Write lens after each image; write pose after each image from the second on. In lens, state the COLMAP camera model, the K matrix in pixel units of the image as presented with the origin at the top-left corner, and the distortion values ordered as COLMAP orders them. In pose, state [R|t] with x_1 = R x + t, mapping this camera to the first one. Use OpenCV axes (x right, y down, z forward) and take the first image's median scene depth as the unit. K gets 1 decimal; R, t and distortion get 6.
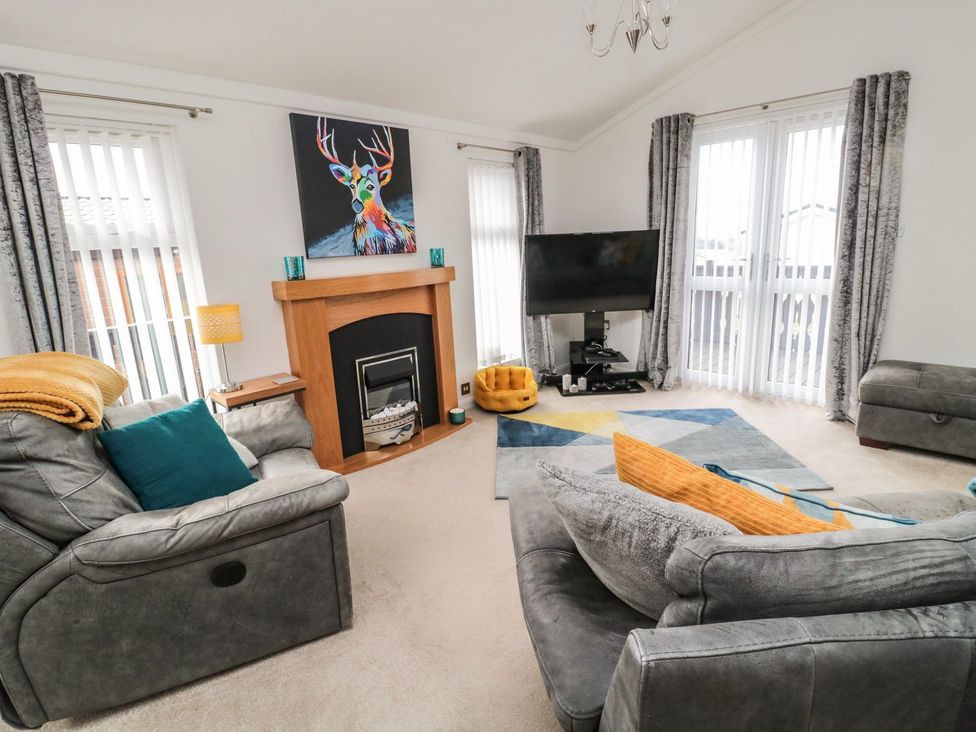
lens RADIAL K [[504.4, 0, 487.6], [0, 504.4, 357.7], [0, 0, 1]] dist [0.000343, -0.013315]
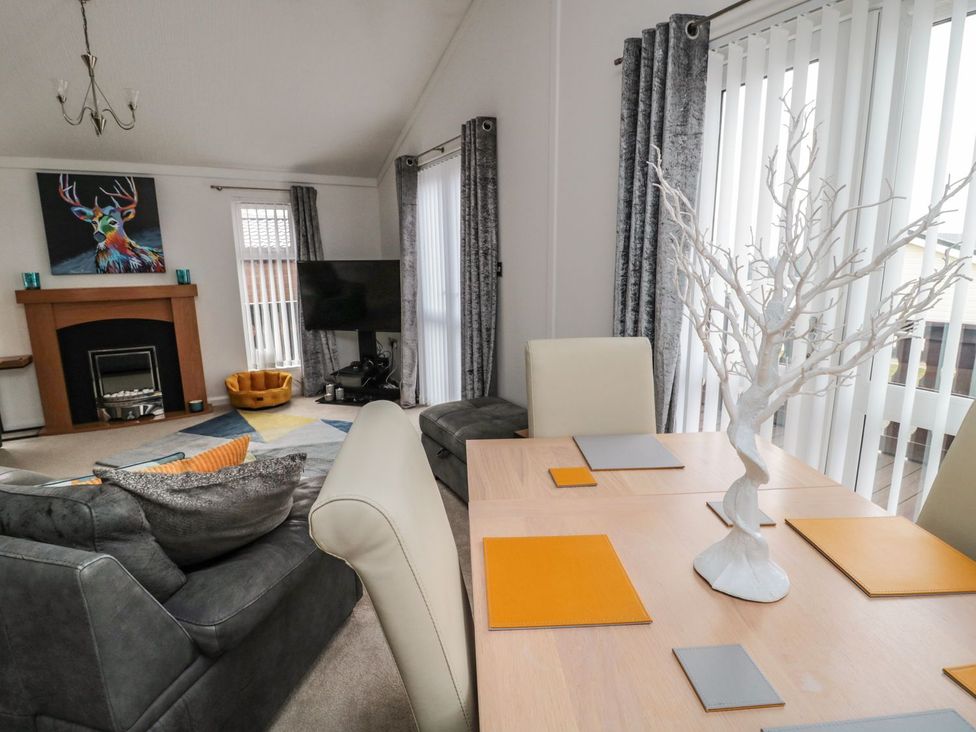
lens RADIAL K [[507.9, 0, 487.8], [0, 507.9, 360.5], [0, 0, 1]] dist [0.001234, -0.014067]
pose [[0.957402, 0.090194, -0.274311, 1.101897], [-0.096580, 0.995277, -0.009836, -0.058743], [0.272128, 0.035910, 0.961591, 0.001939]]
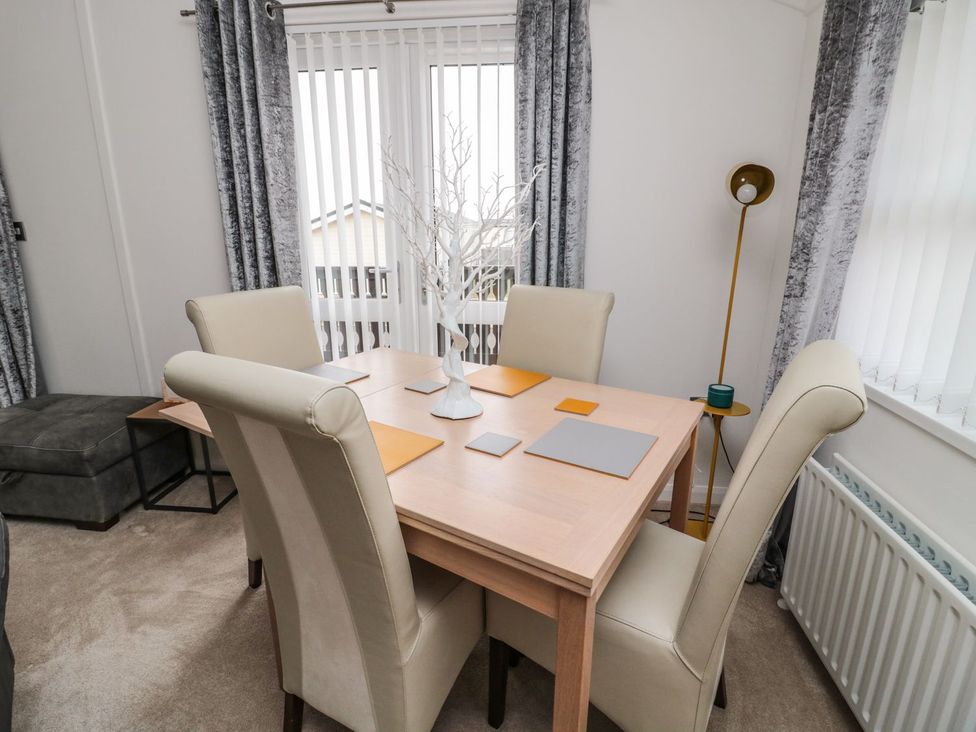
lens RADIAL K [[507.9, 0, 487.8], [0, 507.9, 360.5], [0, 0, 1]] dist [0.001234, -0.014067]
pose [[0.796721, -0.113652, 0.593564, 0.918619], [0.100755, 0.993392, 0.054967, -0.023238], [-0.595889, 0.016011, 0.802907, -0.074038]]
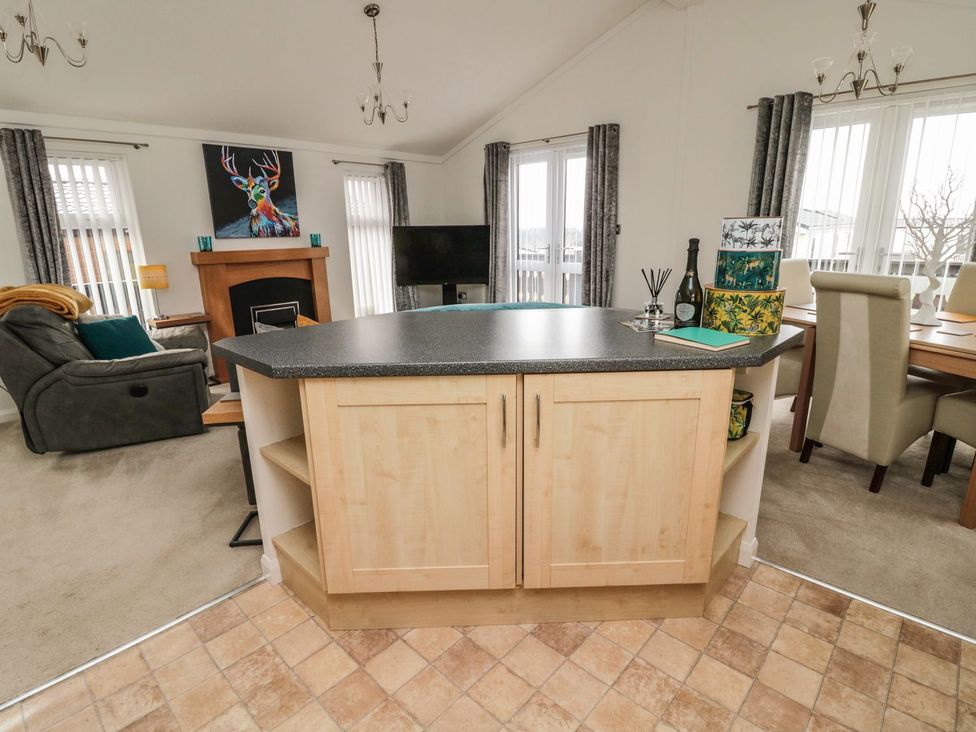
lens RADIAL K [[507.9, 0, 487.8], [0, 507.9, 360.5], [0, 0, 1]] dist [0.001234, -0.014067]
pose [[0.999554, 0.025196, 0.016000, 0.420427], [-0.025612, 0.999325, 0.026342, 0.104704], [-0.015326, -0.026740, 0.999525, -0.521517]]
